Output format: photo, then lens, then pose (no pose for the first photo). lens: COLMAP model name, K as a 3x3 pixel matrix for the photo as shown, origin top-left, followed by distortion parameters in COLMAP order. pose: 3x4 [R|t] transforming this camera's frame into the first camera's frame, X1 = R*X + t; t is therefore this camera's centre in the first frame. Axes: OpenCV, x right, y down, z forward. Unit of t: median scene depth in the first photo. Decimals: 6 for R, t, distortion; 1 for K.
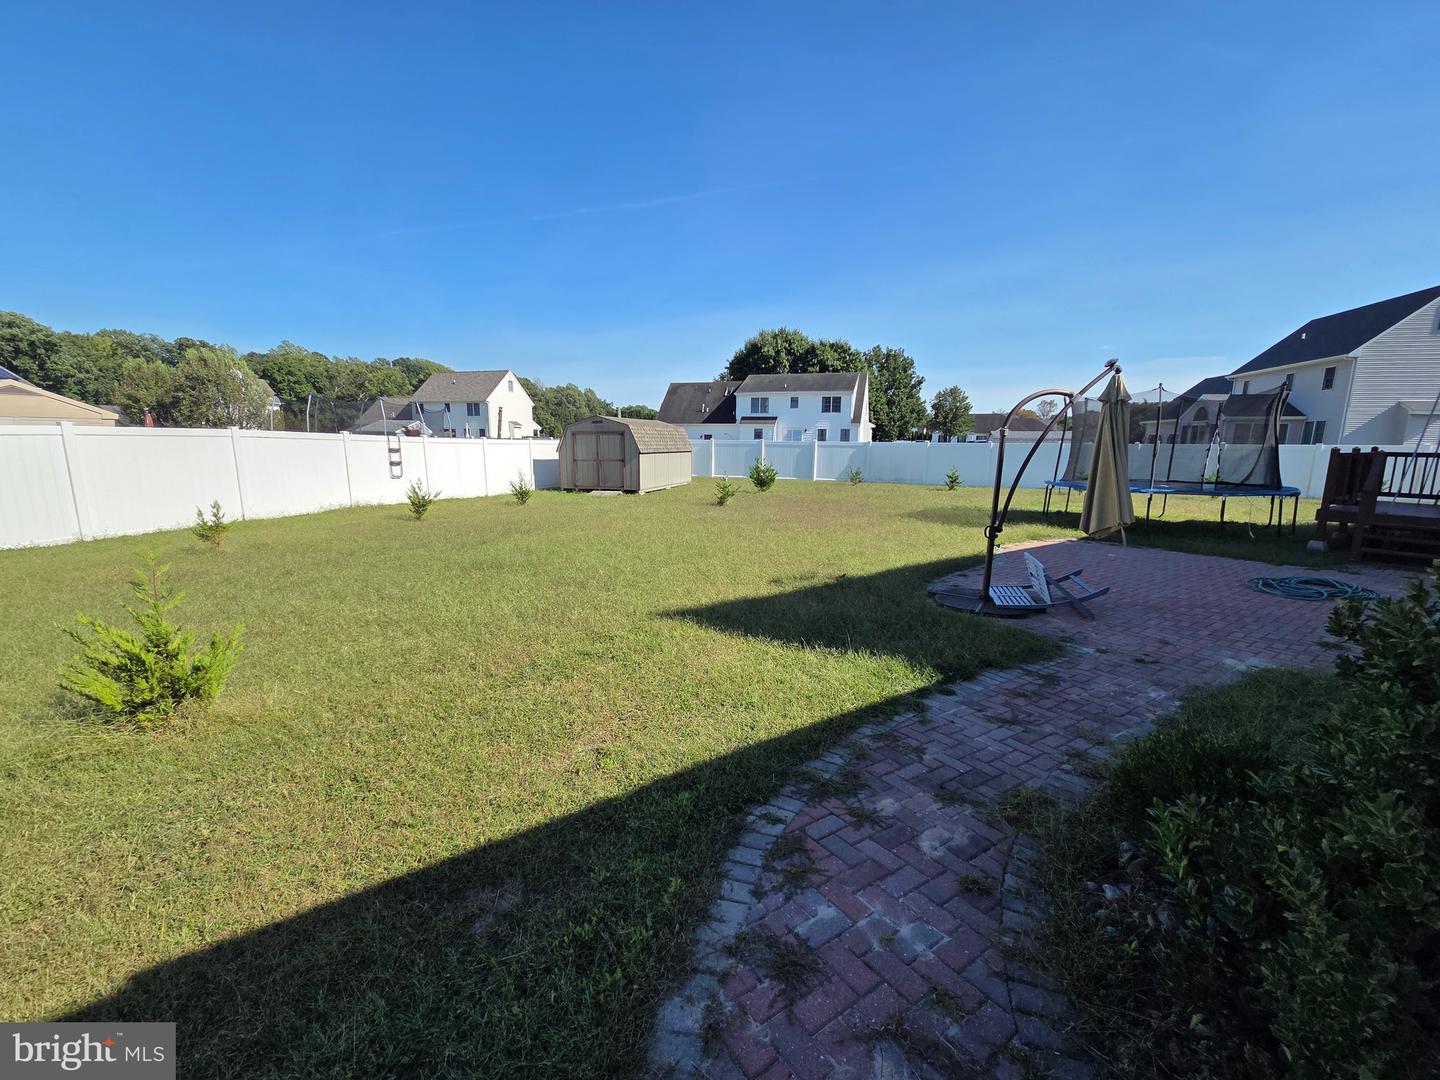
lens RADIAL K [[591.9, 0, 720.0], [0, 591.9, 540.0], [0, 0, 1]] dist [0.000839, 0.000034]
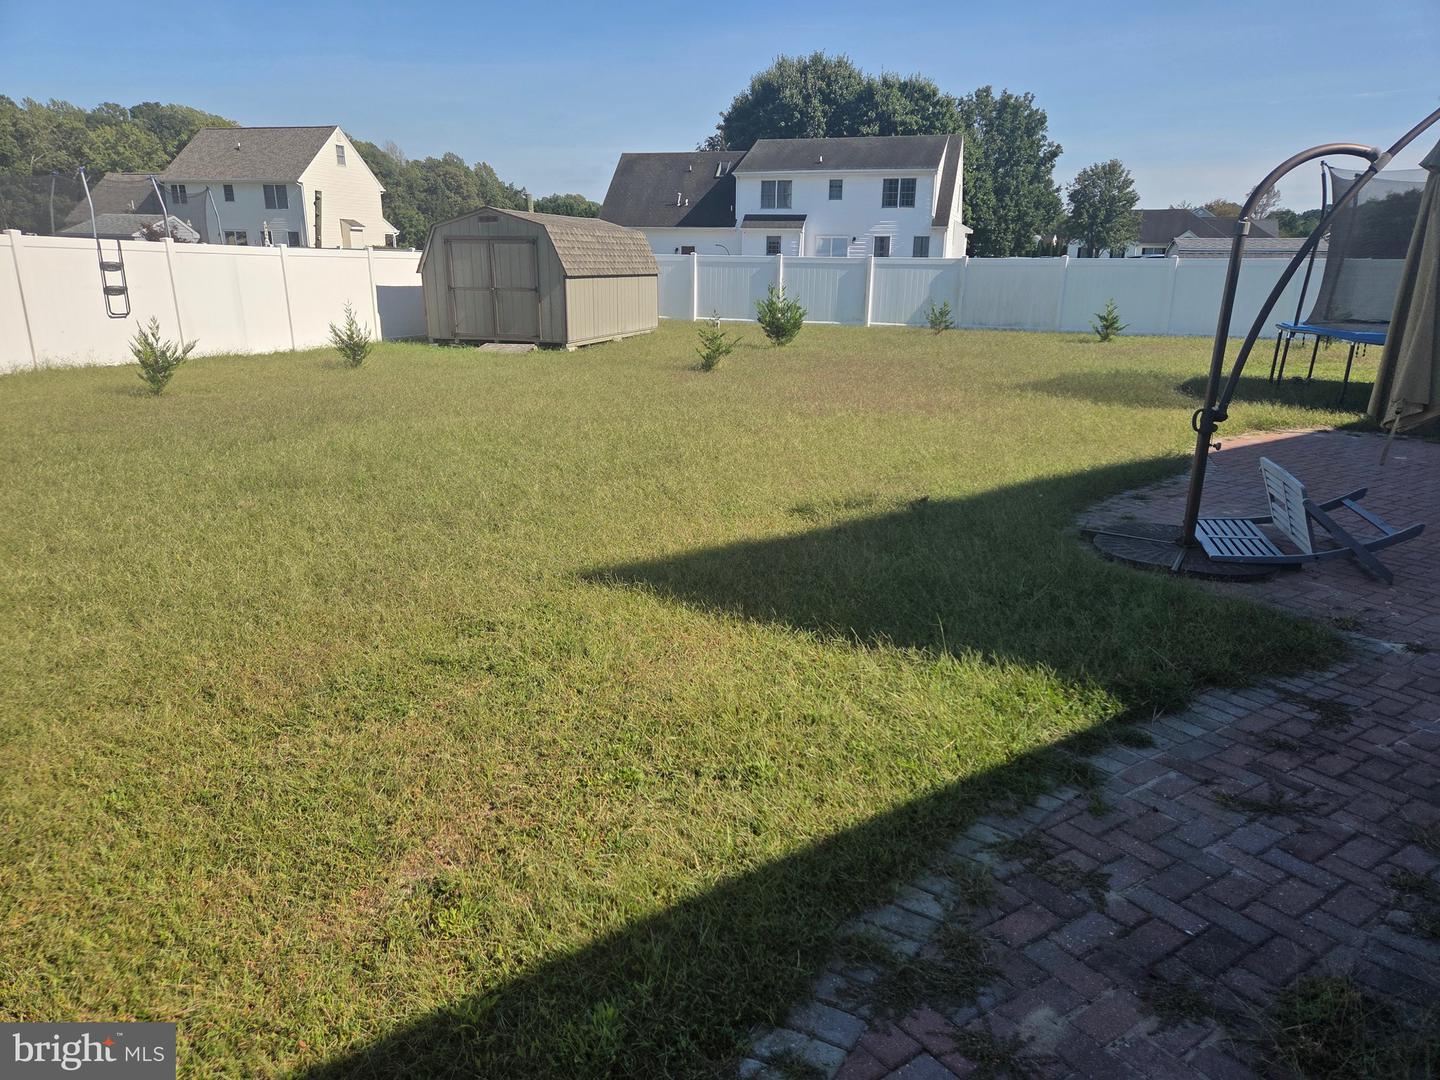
lens RADIAL K [[960.7, 0, 716.5], [0, 960.7, 530.2], [0, 0, 1]] dist [0.074111, -0.067708]
pose [[0.999975, -0.000418, 0.007097, 0.008321], [-0.000348, 0.994193, 0.107614, -0.009556], [-0.007101, -0.107614, 0.994167, 0.112977]]
